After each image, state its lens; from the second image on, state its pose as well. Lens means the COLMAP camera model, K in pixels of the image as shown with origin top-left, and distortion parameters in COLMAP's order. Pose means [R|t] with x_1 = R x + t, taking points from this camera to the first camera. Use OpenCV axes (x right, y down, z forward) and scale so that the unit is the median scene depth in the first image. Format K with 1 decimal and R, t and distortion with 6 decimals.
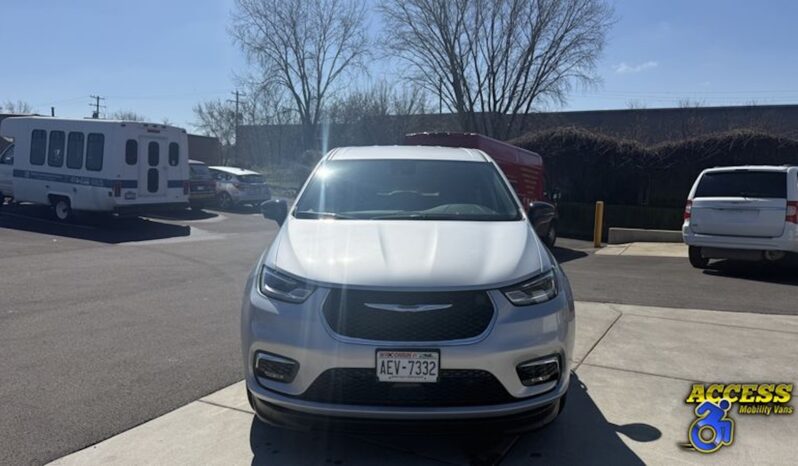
lens RADIAL K [[590.8, 0, 399.0], [0, 590.8, 233.0], [0, 0, 1]] dist [0.007404, -0.007908]
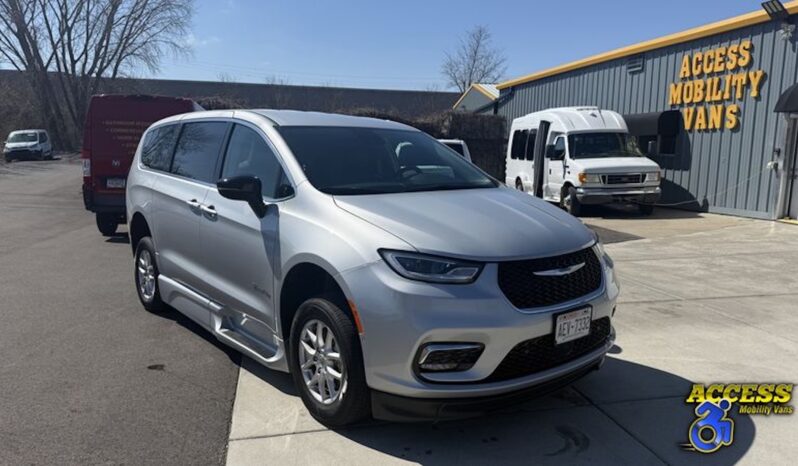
lens RADIAL K [[590.8, 0, 399.0], [0, 590.8, 233.0], [0, 0, 1]] dist [0.007404, -0.007908]
pose [[0.762738, -0.088579, 0.640612, -0.863417], [0.058770, 0.995970, 0.067742, -0.027075], [-0.644032, -0.014020, 0.764870, 0.386438]]
